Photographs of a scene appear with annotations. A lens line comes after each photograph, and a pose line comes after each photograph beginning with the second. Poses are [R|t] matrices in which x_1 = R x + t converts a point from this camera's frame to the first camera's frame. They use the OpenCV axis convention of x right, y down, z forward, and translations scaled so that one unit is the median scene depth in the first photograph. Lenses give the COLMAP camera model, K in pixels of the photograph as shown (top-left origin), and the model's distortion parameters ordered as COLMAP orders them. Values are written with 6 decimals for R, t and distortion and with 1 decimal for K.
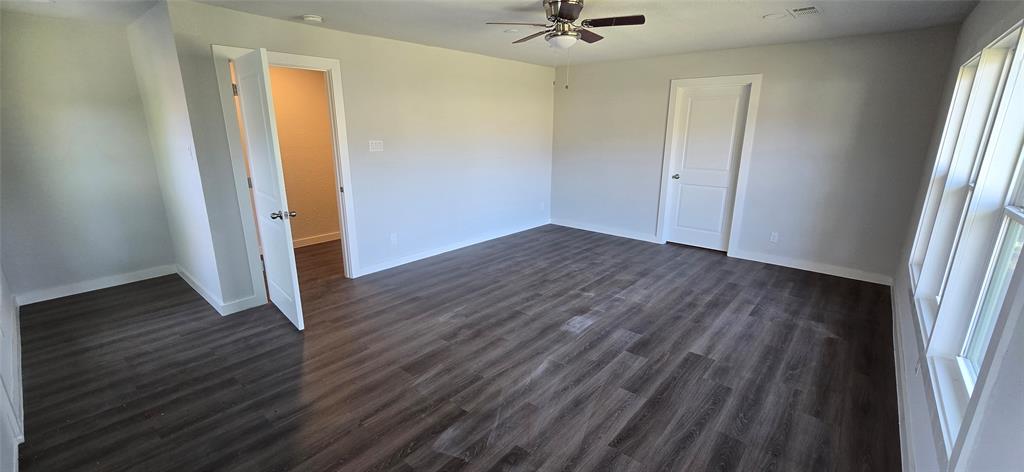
lens RADIAL K [[417.5, 0, 509.0], [0, 417.5, 241.0], [0, 0, 1]] dist [-0.000932, -0.000041]
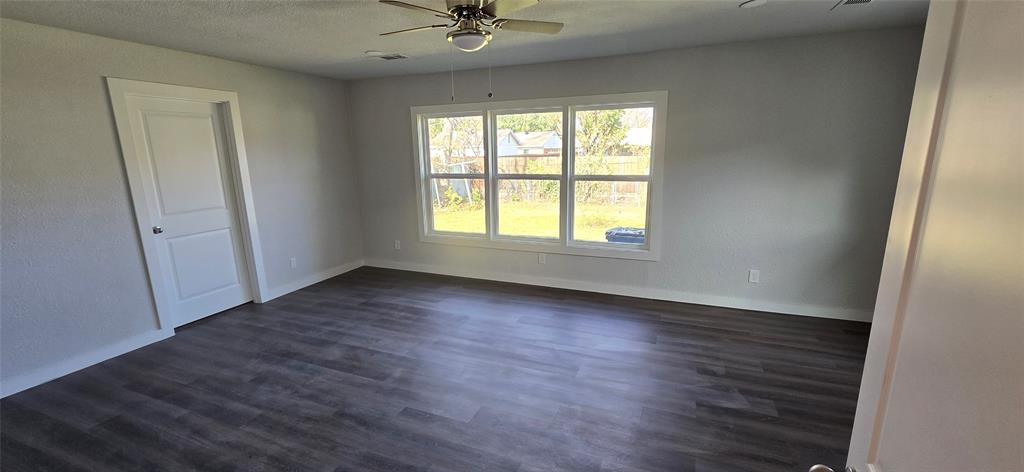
lens RADIAL K [[417.5, 0, 509.0], [0, 417.5, 241.0], [0, 0, 1]] dist [-0.000932, -0.000041]
pose [[-0.314320, -0.202989, 0.927361, -0.437150], [0.266123, 0.918861, 0.291329, -0.214466], [-0.911253, 0.338363, -0.234796, 0.779938]]
